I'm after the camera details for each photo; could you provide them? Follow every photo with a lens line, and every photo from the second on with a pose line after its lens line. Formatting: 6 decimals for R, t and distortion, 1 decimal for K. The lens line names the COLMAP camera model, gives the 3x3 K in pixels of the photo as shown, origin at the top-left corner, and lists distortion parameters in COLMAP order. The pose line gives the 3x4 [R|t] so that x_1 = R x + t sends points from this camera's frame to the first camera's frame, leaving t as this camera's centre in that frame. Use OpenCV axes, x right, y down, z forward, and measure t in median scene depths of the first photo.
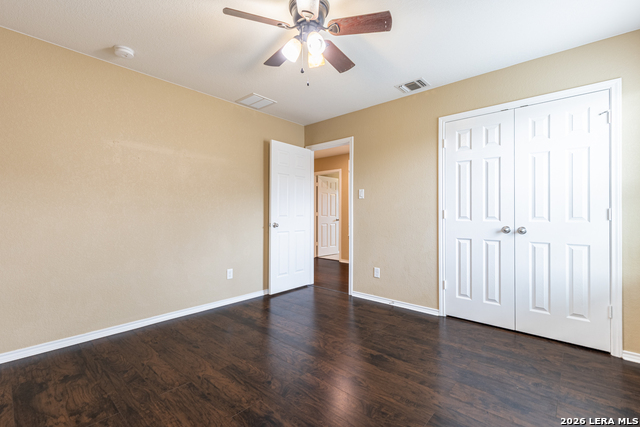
lens RADIAL K [[288.1, 0, 322.3], [0, 288.1, 213.5], [0, 0, 1]] dist [0.006486, 0.000295]
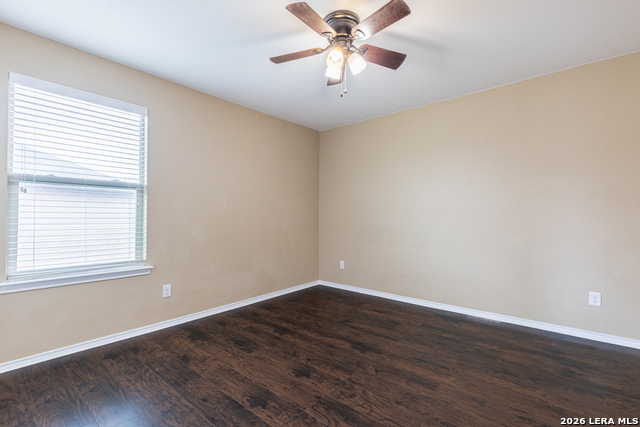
lens RADIAL K [[288.1, 0, 322.3], [0, 288.1, 213.5], [0, 0, 1]] dist [0.006486, 0.000295]
pose [[-0.999844, 0.001443, -0.017628, 0.040848], [0.001712, 0.999882, -0.015289, 0.006693], [0.017604, -0.015317, -0.999728, 2.058317]]
